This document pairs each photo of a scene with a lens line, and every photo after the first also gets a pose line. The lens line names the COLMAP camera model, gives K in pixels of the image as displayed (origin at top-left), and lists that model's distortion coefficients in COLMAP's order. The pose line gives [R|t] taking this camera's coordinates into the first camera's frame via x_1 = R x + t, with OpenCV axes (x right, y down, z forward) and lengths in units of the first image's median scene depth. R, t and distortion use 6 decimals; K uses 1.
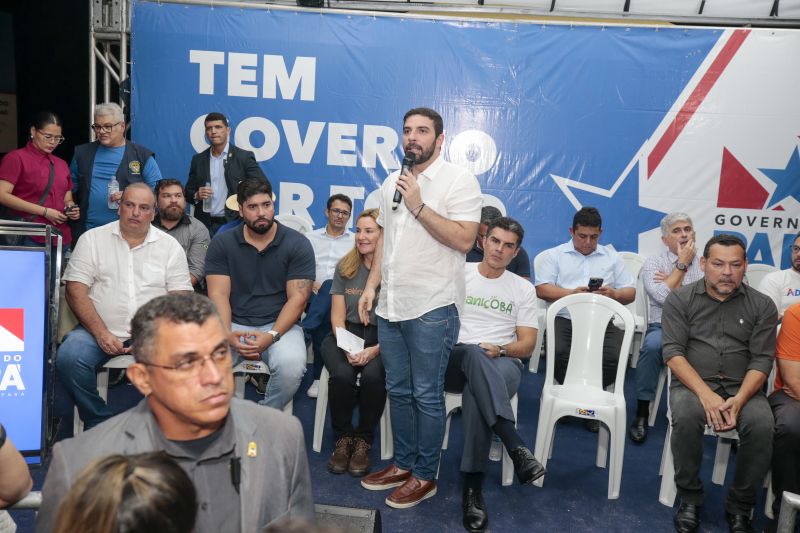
lens RADIAL K [[765.2, 0, 403.1], [0, 765.2, 268.7], [0, 0, 1]] dist [0.050640, 0.000000]
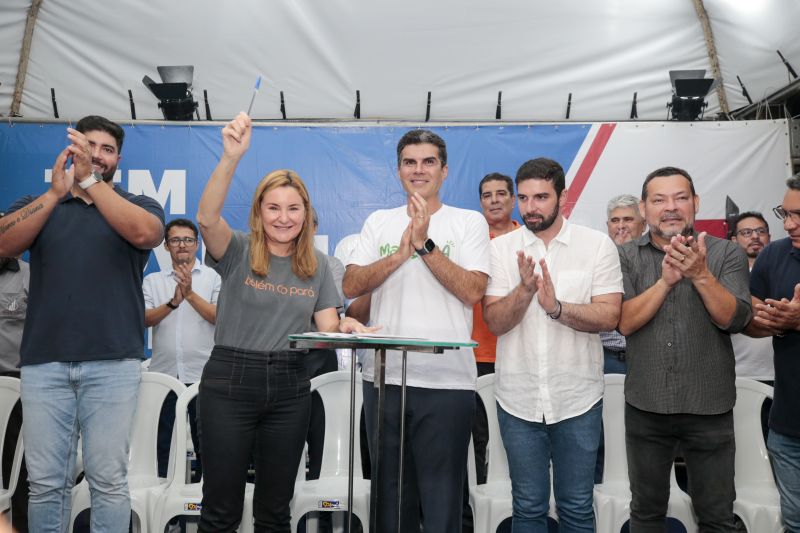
lens RADIAL K [[736.3, 0, 400.7], [0, 736.3, 261.5], [0, 0, 1]] dist [0.045505, 0.000000]
pose [[0.989765, -0.063061, 0.128020, 0.024659], [0.089616, 0.972787, -0.213669, 0.053397], [-0.111062, 0.222955, 0.968481, 0.113629]]
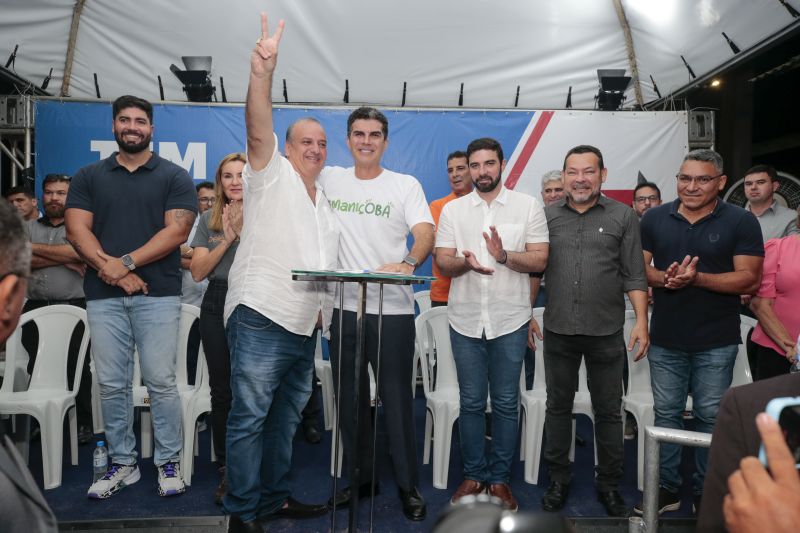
lens RADIAL K [[598.4, 0, 401.7], [0, 598.4, 265.1], [0, 0, 1]] dist [0.009553, 0.007008]
pose [[0.985515, -0.061965, 0.157861, 0.023496], [0.084531, 0.986465, -0.140505, 0.060238], [-0.147018, 0.151814, 0.977414, 0.098336]]
